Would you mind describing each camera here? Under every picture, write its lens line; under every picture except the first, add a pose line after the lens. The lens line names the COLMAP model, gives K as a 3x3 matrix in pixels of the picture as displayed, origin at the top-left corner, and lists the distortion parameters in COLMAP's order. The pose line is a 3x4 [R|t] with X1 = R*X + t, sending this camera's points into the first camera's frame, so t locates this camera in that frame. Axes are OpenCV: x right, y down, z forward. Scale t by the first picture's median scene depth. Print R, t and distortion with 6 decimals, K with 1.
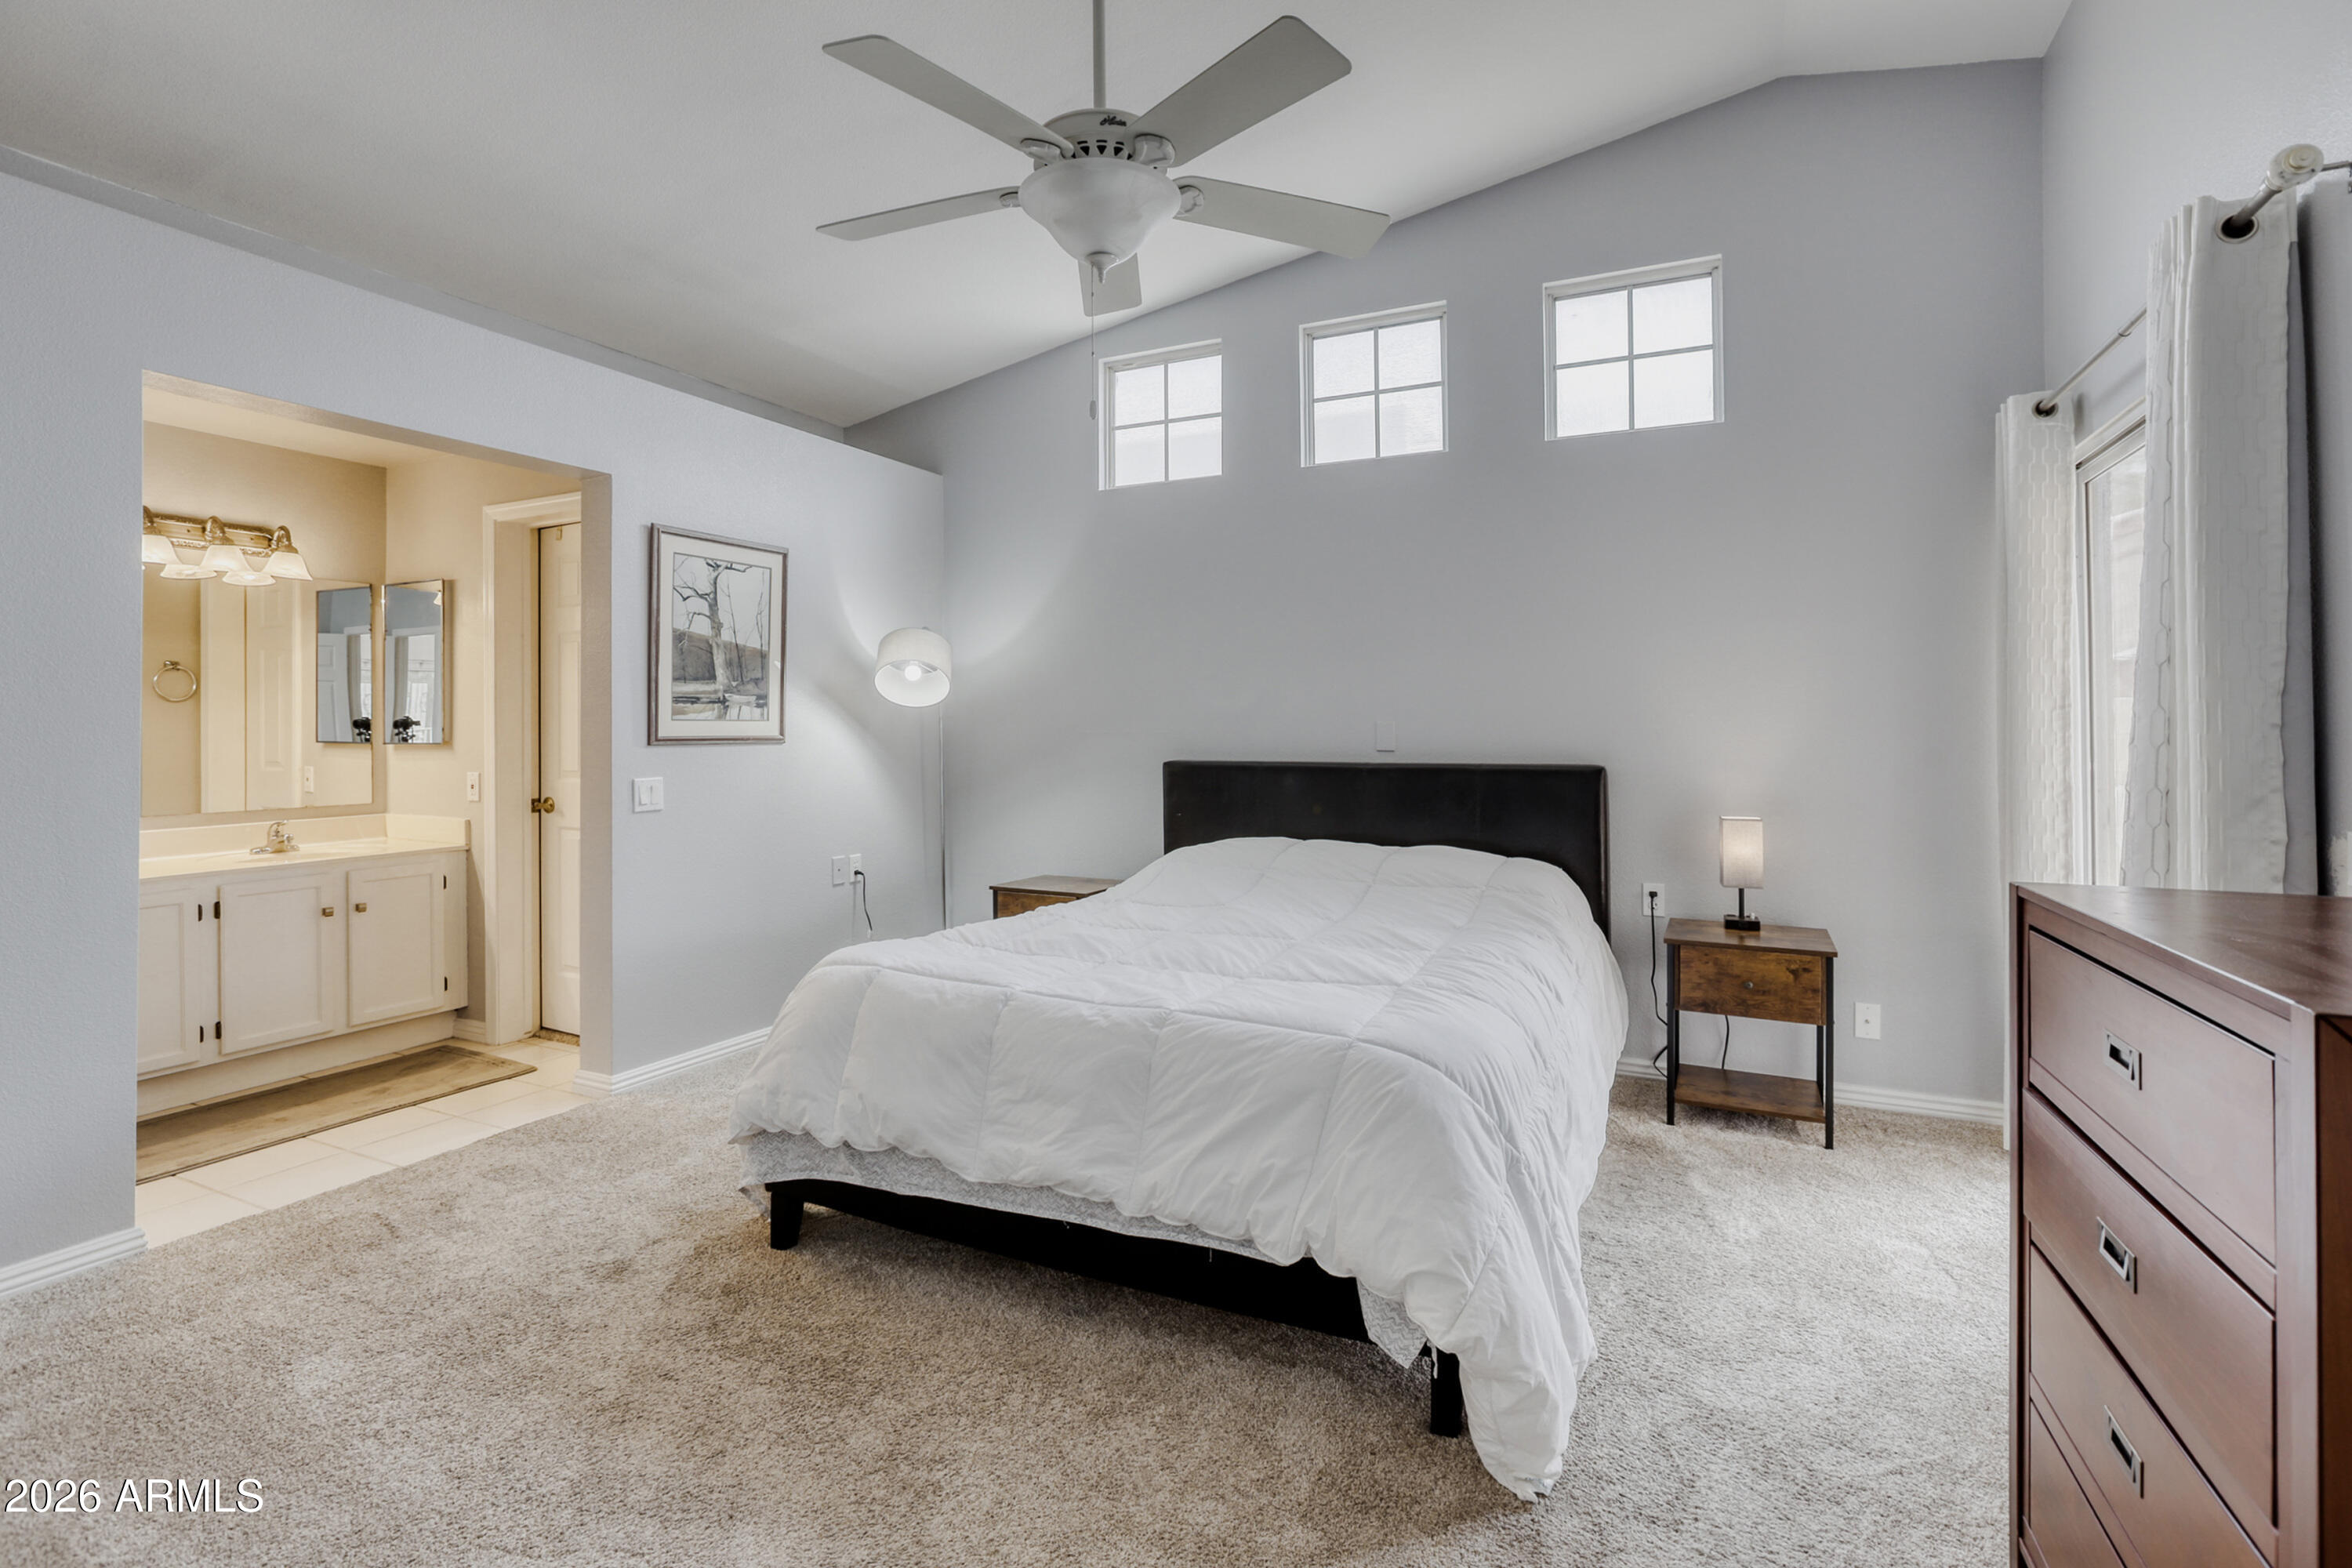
lens RADIAL K [[1068.5, 0, 1152.6], [0, 1068.5, 783.5], [0, 0, 1]] dist [-0.024466, 0.015573]
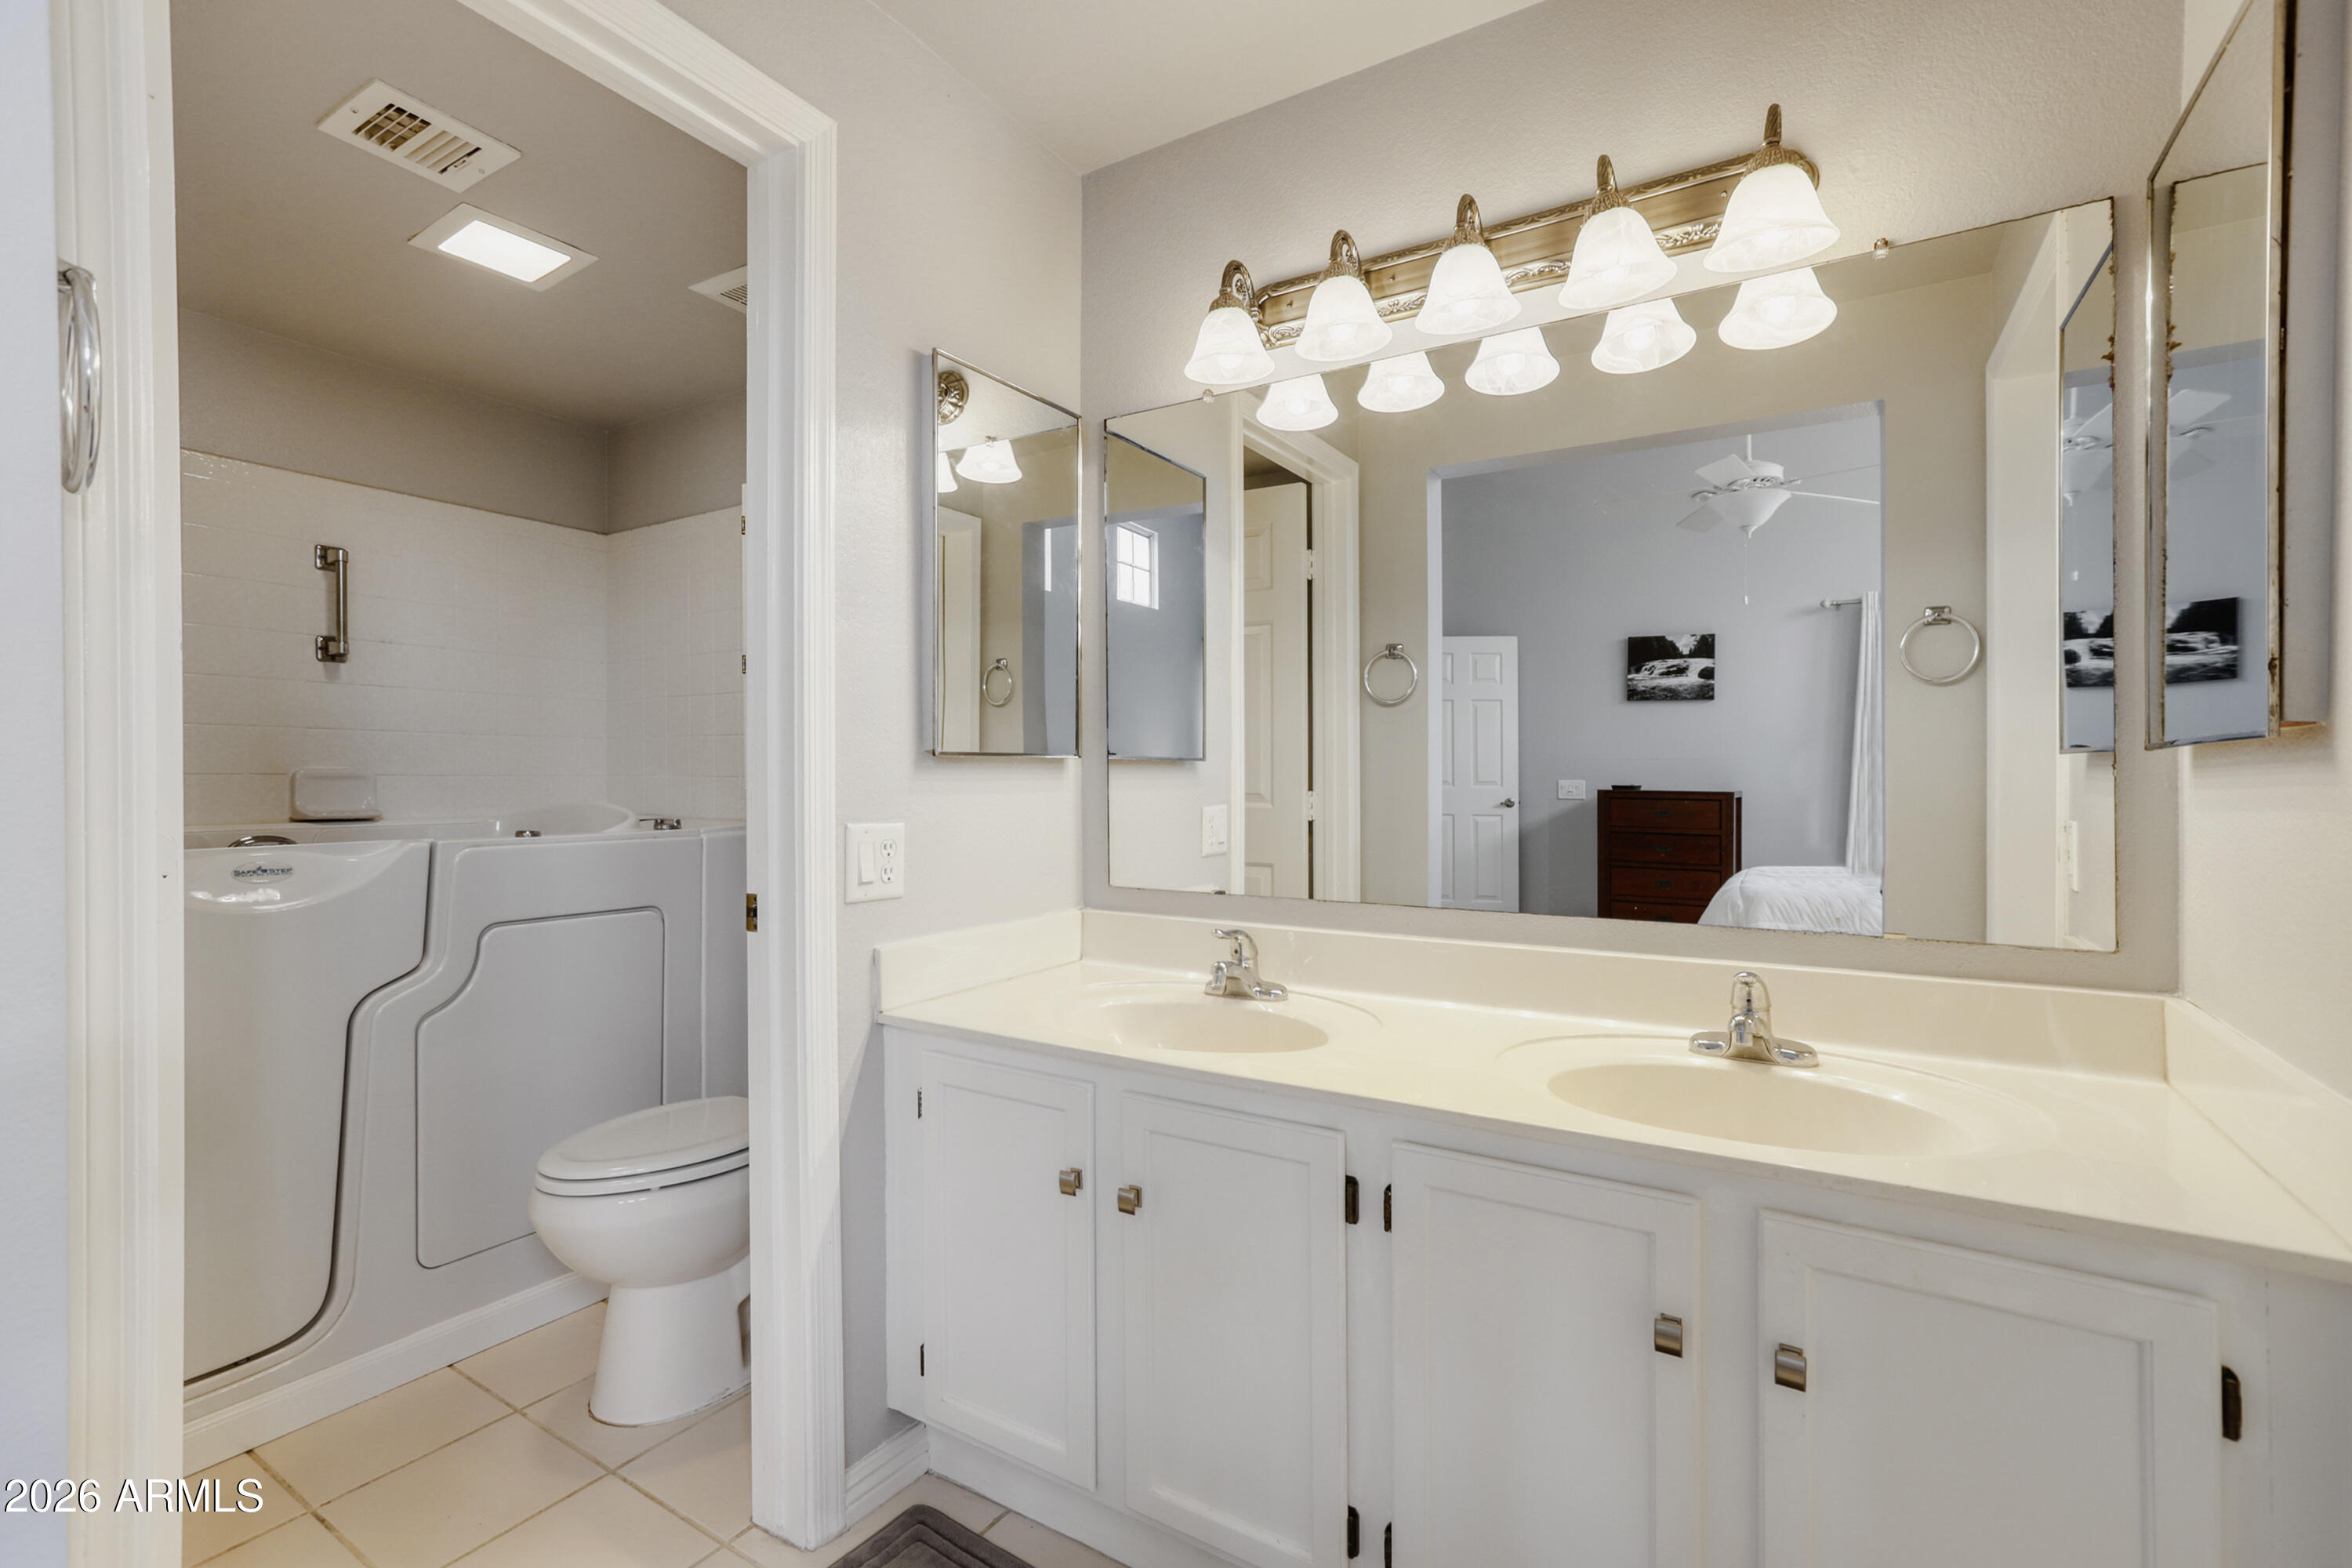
lens RADIAL K [[1068.5, 0, 1152.6], [0, 1068.5, 783.5], [0, 0, 1]] dist [-0.024466, 0.015573]
pose [[-0.123543, -0.000675, -0.992339, -0.418167], [-0.046130, 0.998923, 0.005064, -0.016795], [0.991266, 0.046402, -0.123441, 0.773542]]
